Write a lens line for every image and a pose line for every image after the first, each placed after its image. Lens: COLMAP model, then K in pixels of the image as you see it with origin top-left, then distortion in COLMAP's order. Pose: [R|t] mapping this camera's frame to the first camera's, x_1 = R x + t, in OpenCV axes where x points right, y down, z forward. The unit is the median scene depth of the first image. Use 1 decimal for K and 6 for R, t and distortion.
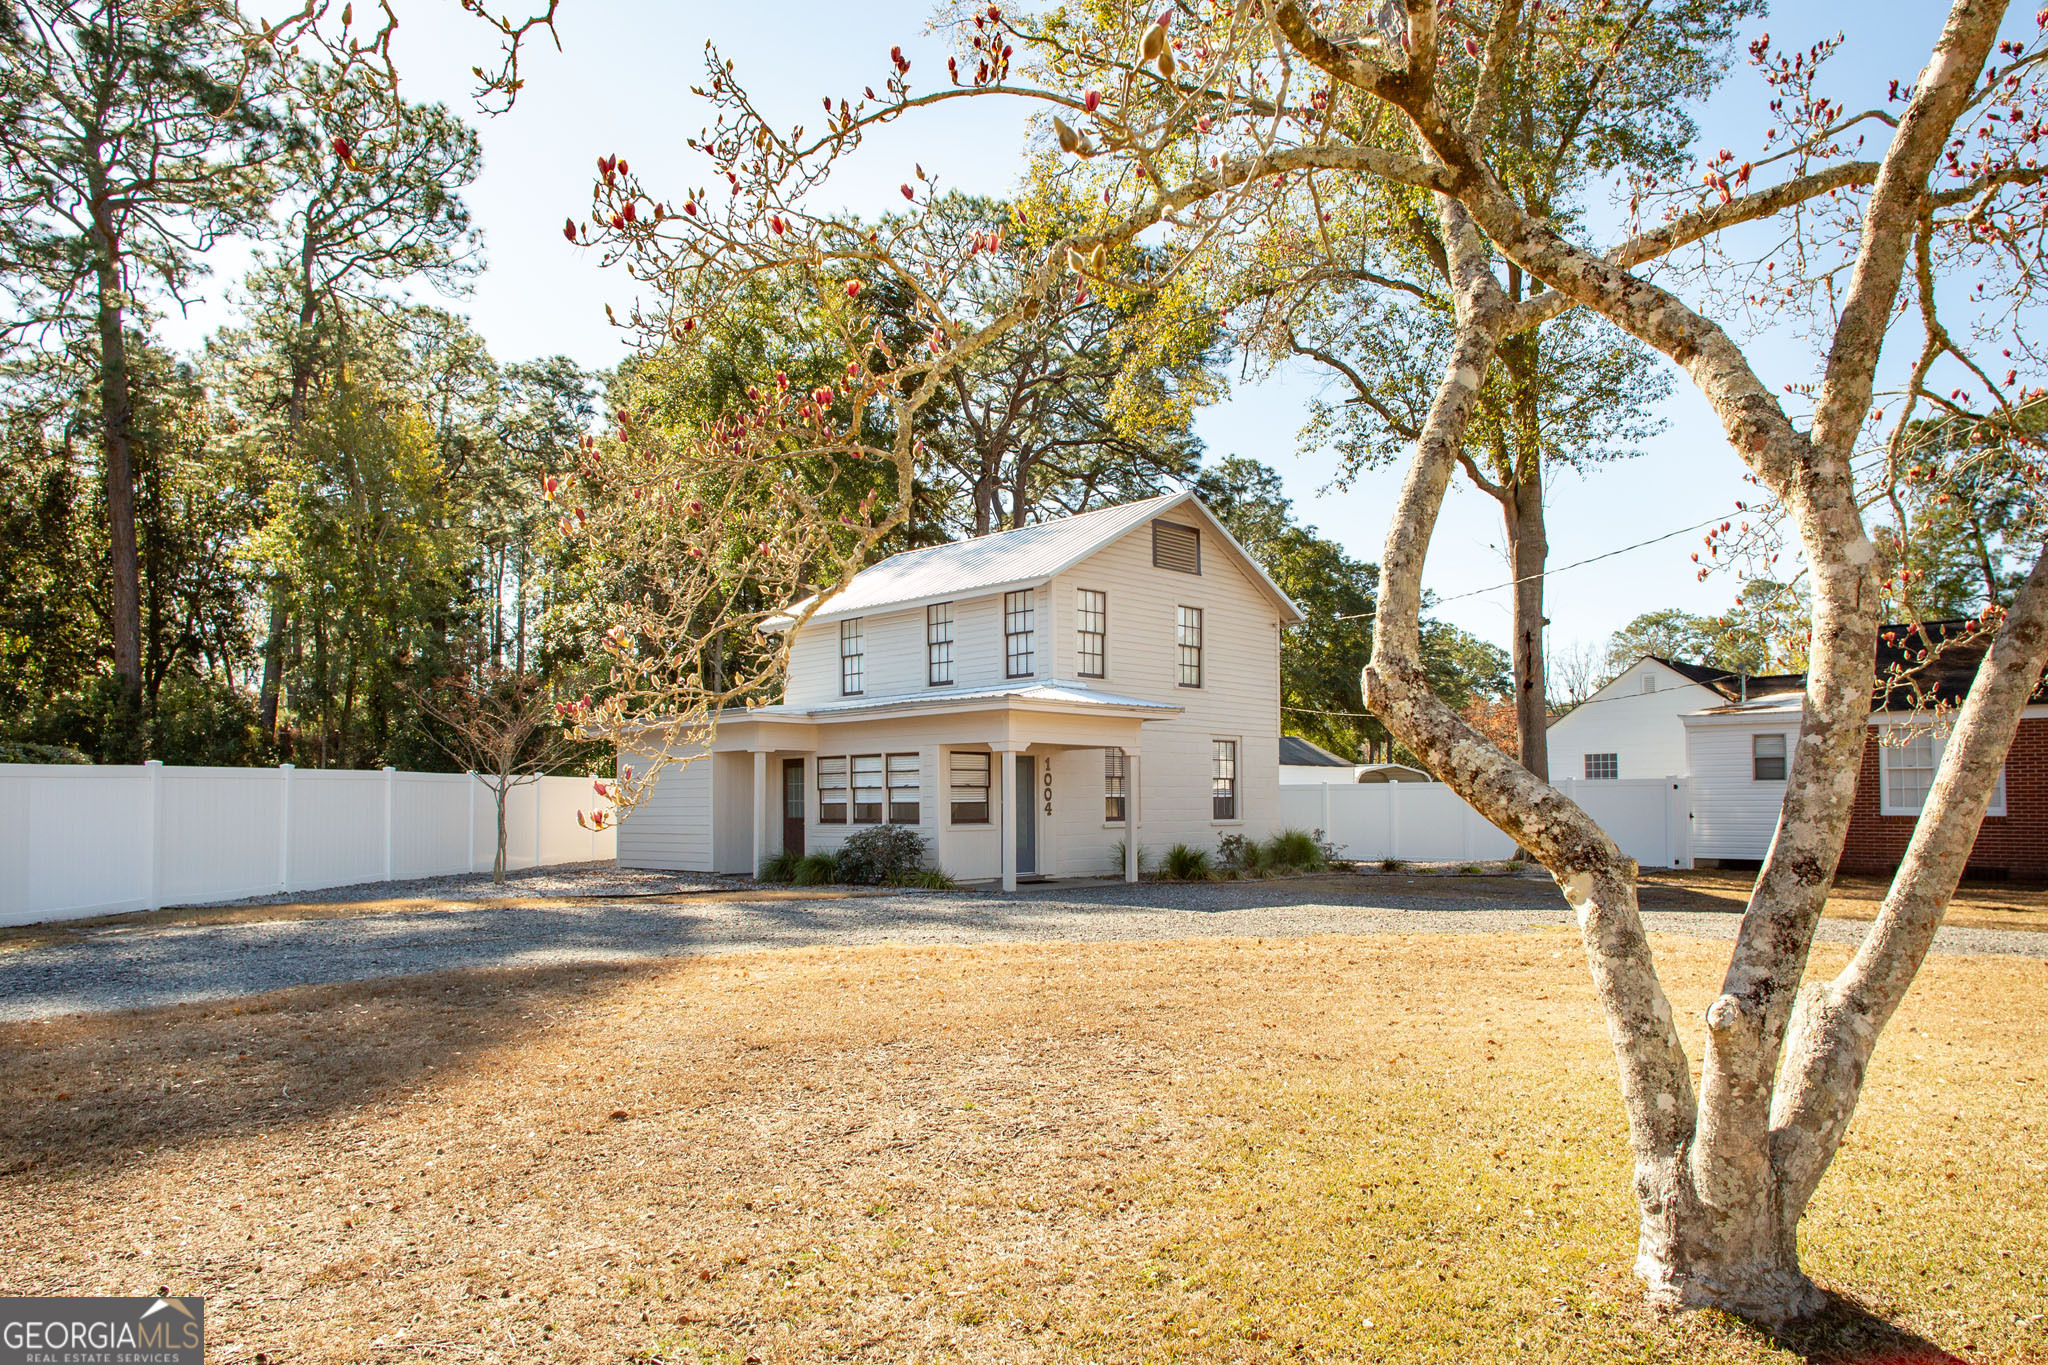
lens RADIAL K [[1352.4, 0, 1026.9], [0, 1352.4, 702.8], [0, 0, 1]] dist [0.009980, 0.005402]
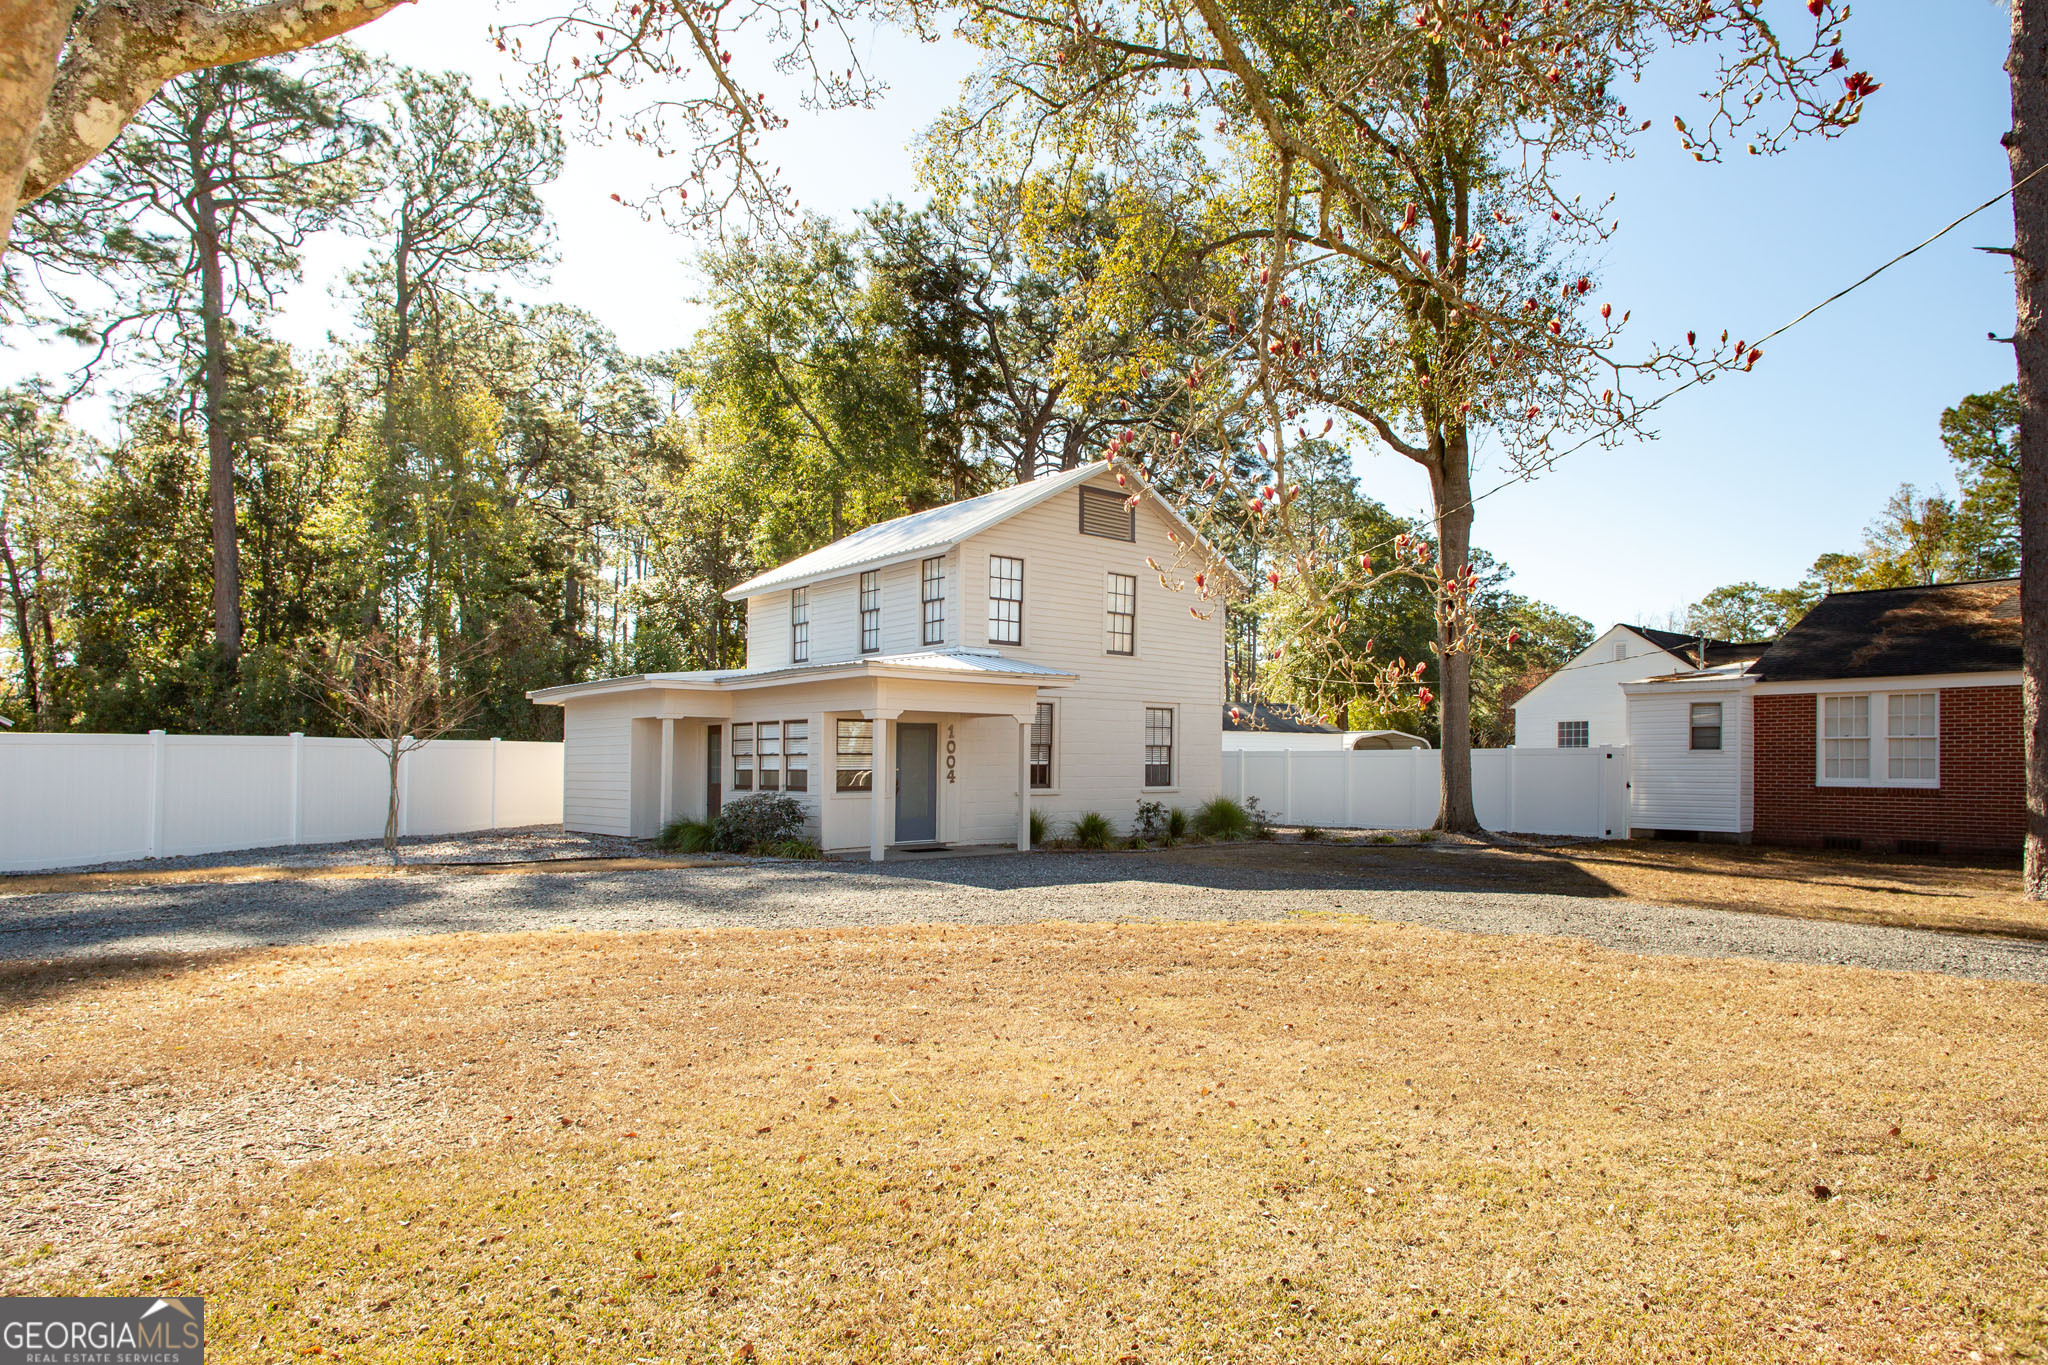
lens RADIAL K [[1241.8, 0, 1096.2], [0, 1241.8, 712.7], [0, 0, 1]] dist [0.008661, -0.004207]
pose [[0.999027, 0.002745, -0.044021, 0.141719], [-0.001262, 0.999432, 0.033689, 0.000367], [0.044089, -0.033601, 0.998462, 0.080323]]
